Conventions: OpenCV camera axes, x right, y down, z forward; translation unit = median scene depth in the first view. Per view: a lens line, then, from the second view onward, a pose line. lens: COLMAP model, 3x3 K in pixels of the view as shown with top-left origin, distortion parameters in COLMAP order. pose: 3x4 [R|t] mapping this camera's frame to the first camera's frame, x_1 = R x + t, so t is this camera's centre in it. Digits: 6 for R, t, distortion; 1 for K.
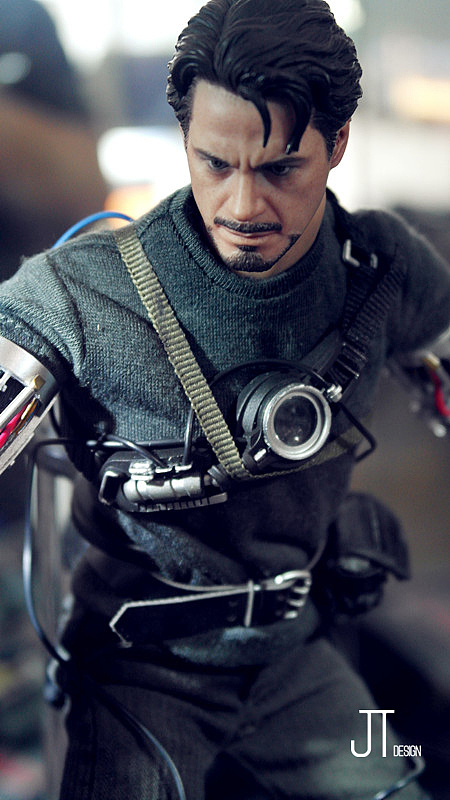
lens RADIAL K [[1604.2, 0, 226.2], [0, 1604.2, 400.2], [0, 0, 1]] dist [0.026469, 0.000000]
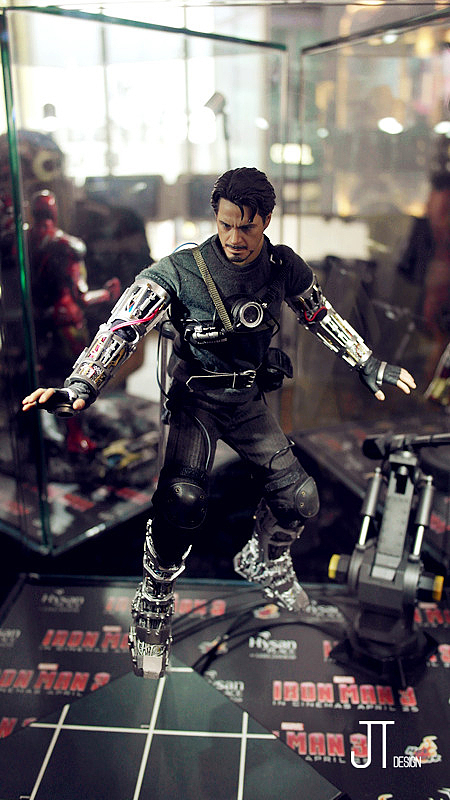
lens RADIAL K [[863.2, 0, 222.4], [0, 863.2, 399.5], [0, 0, 1]] dist [0.003546, 0.000000]
pose [[0.999294, 0.032351, -0.019115, 0.026210], [-0.031560, 0.998687, 0.040360, 0.107922], [0.020396, -0.039728, 0.999002, -0.603575]]
